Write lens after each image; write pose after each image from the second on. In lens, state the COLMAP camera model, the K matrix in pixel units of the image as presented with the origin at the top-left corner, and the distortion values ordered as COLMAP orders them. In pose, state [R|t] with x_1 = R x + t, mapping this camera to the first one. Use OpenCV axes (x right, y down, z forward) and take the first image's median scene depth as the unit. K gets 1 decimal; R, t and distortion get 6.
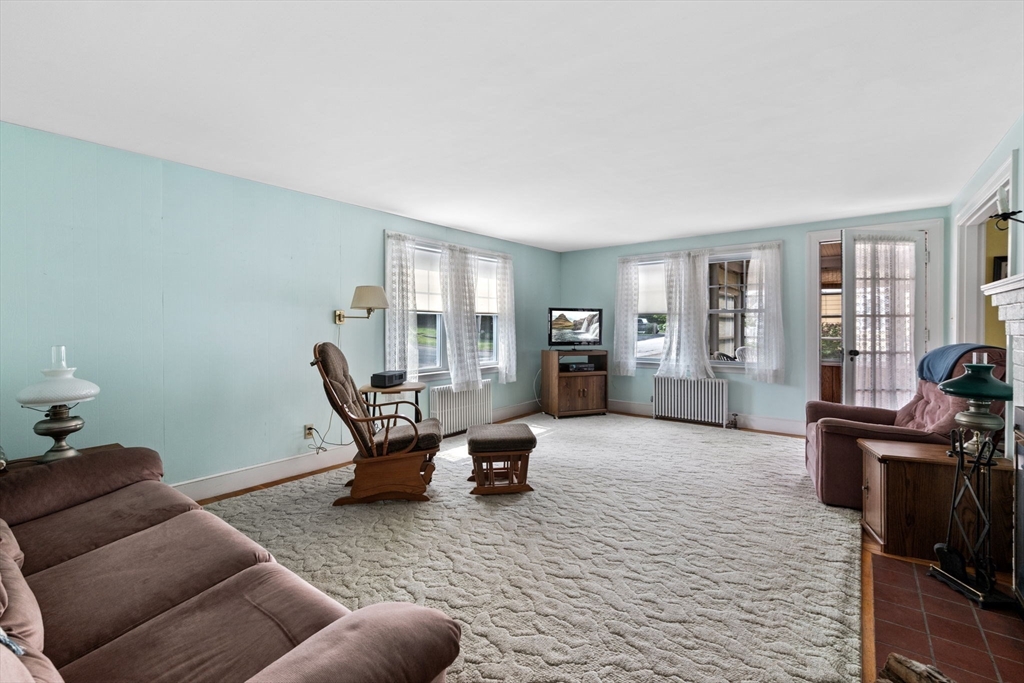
lens RADIAL K [[425.1, 0, 523.0], [0, 425.1, 328.4], [0, 0, 1]] dist [-0.000764, -0.000132]
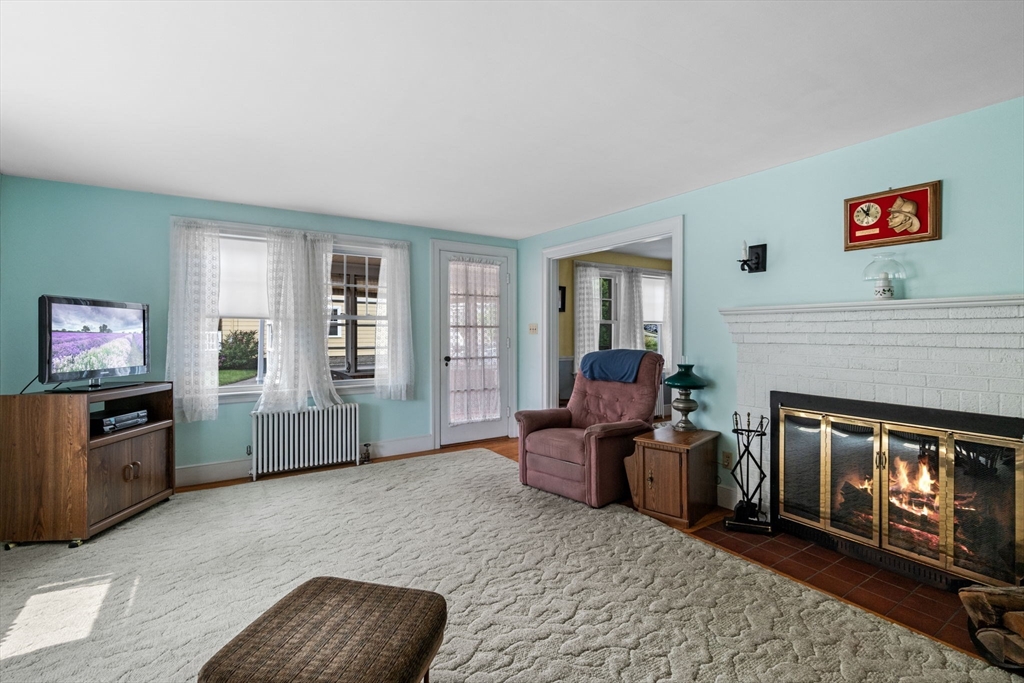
lens RADIAL K [[457.2, 0, 511.1], [0, 457.2, 335.3], [0, 0, 1]] dist [-0.000927, -0.000134]
pose [[0.359141, -0.000178, 0.933283, -0.224207], [0.006025, 0.999980, -0.002128, -0.003665], [-0.933264, 0.006387, 0.359135, 0.440897]]
